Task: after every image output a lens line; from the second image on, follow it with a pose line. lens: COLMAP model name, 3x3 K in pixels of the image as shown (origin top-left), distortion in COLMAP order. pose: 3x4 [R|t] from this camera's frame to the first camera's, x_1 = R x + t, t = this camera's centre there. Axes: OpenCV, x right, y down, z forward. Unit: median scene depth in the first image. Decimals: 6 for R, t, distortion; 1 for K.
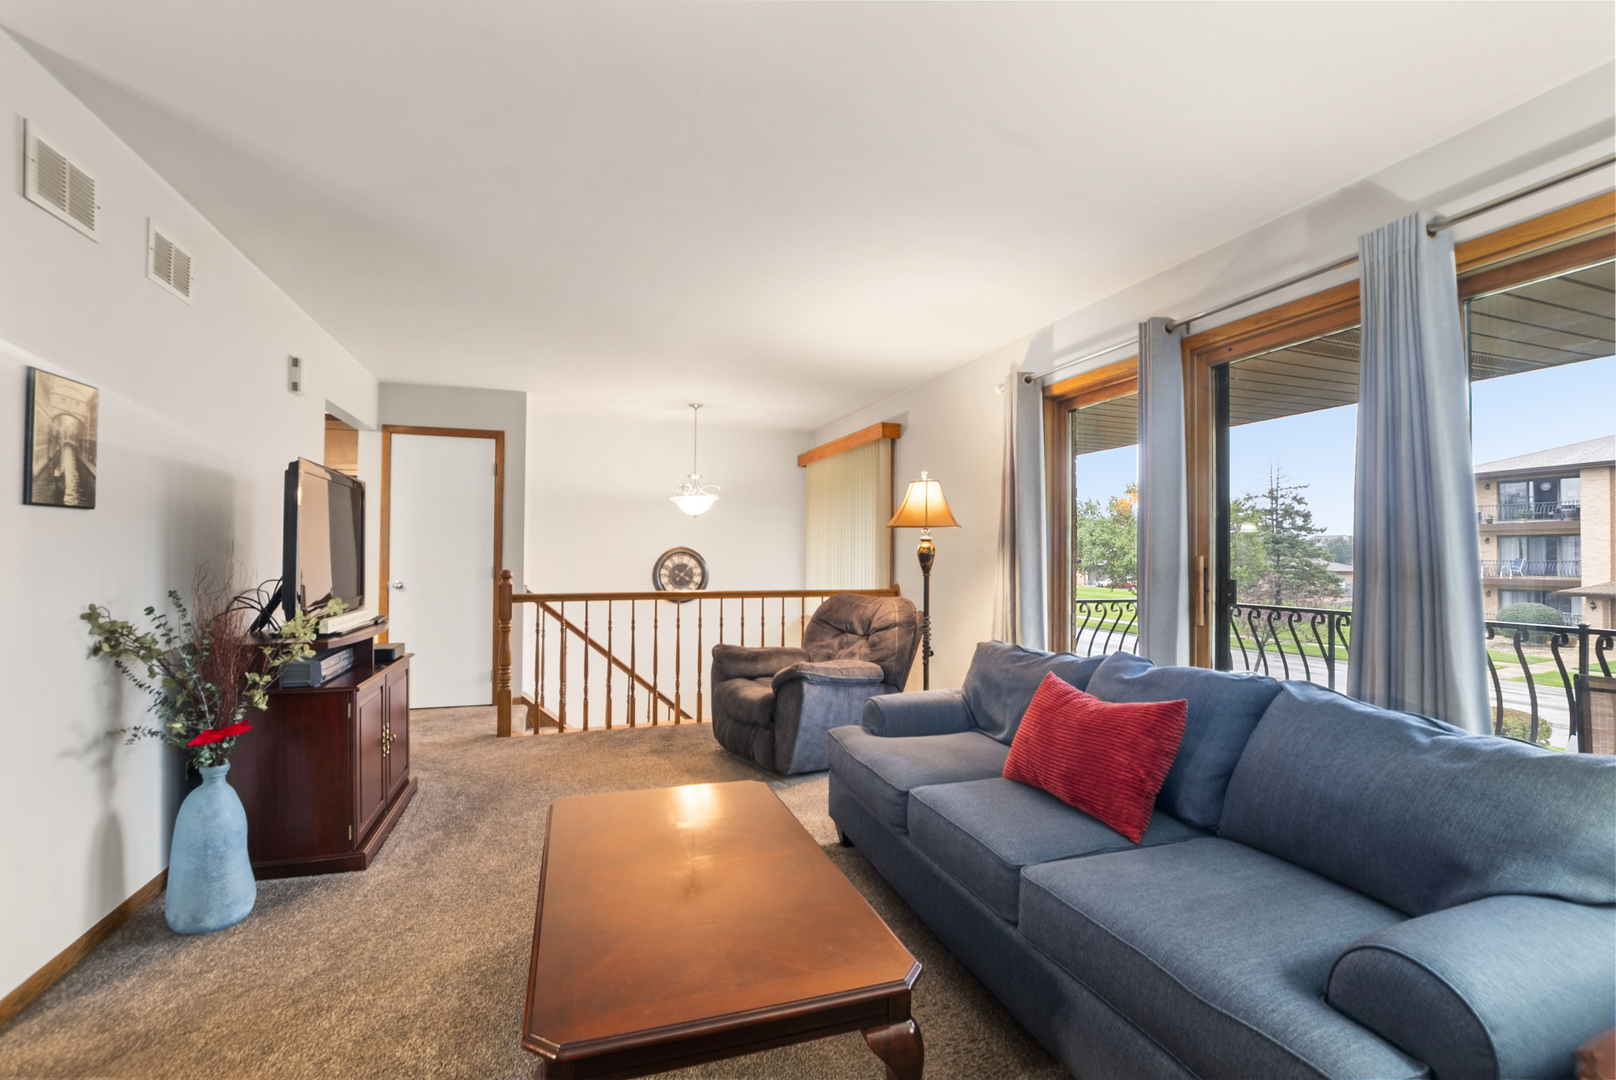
lens RADIAL K [[721.1, 0, 814.8], [0, 721.1, 540.7], [0, 0, 1]] dist [0.003542, -0.001318]
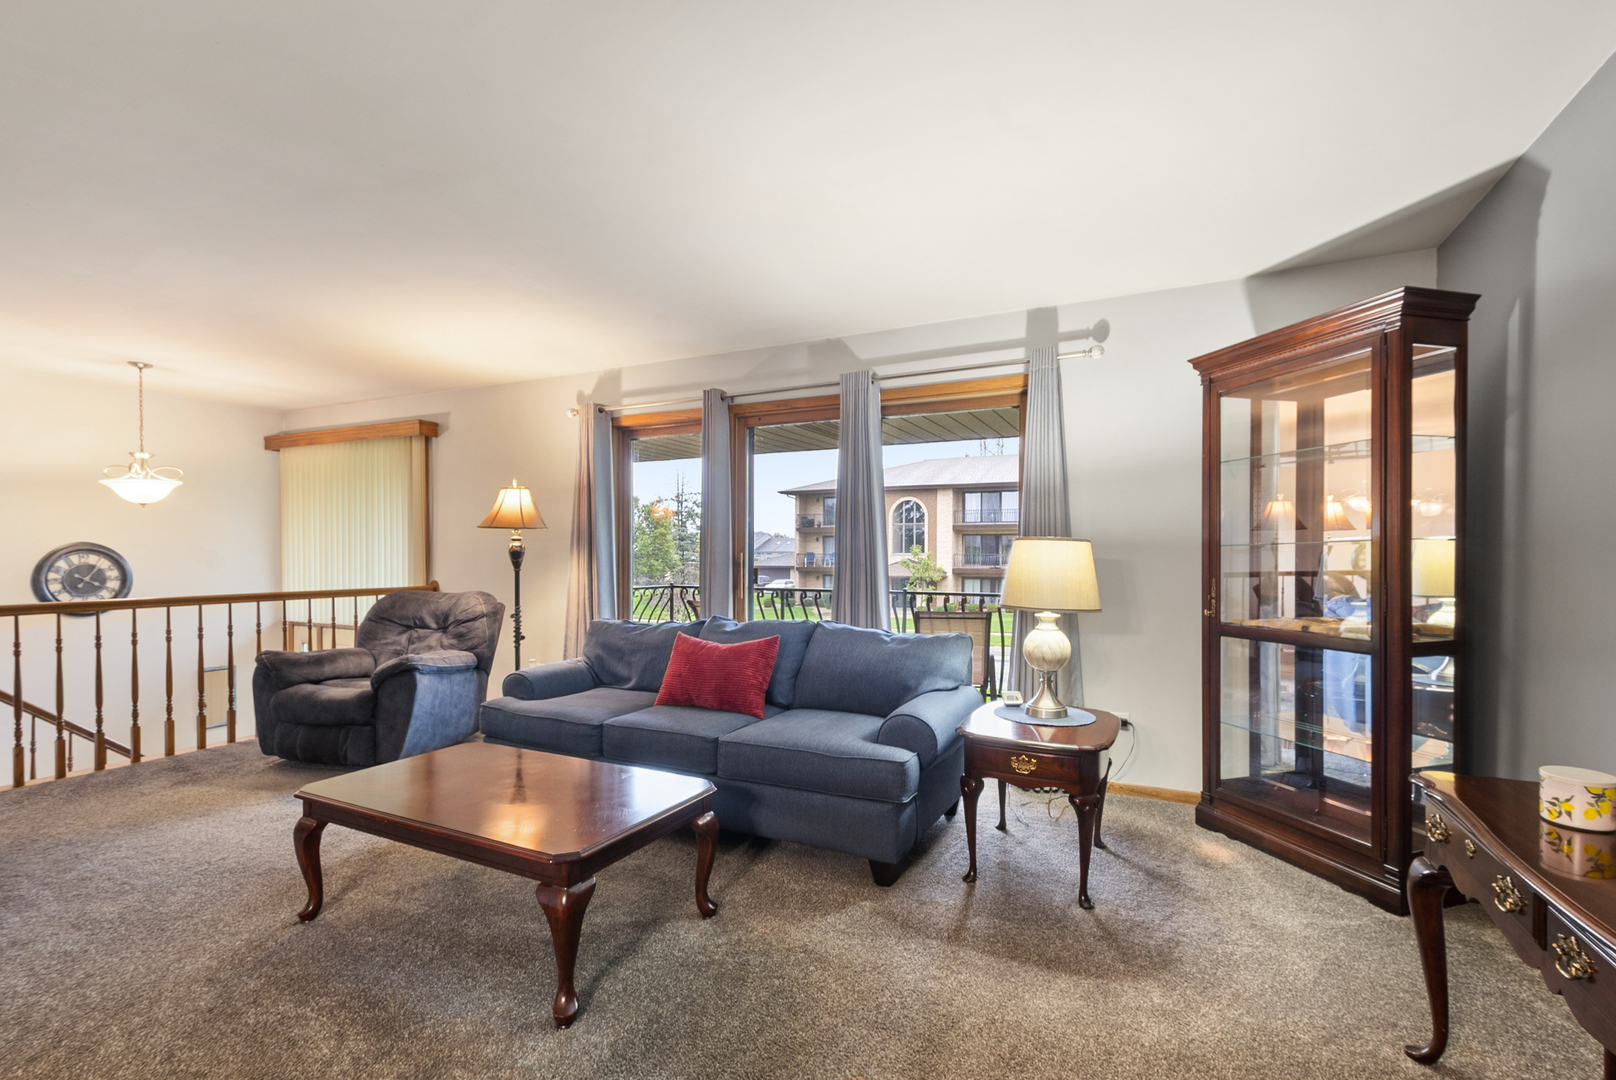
lens RADIAL K [[721.1, 0, 803.6], [0, 721.1, 560.3], [0, 0, 1]] dist [0.003542, -0.001318]
pose [[0.723431, -0.014971, 0.690234, -0.304974], [-0.009072, 0.999472, 0.031187, -0.006247], [-0.690337, -0.028823, 0.722914, -0.136936]]
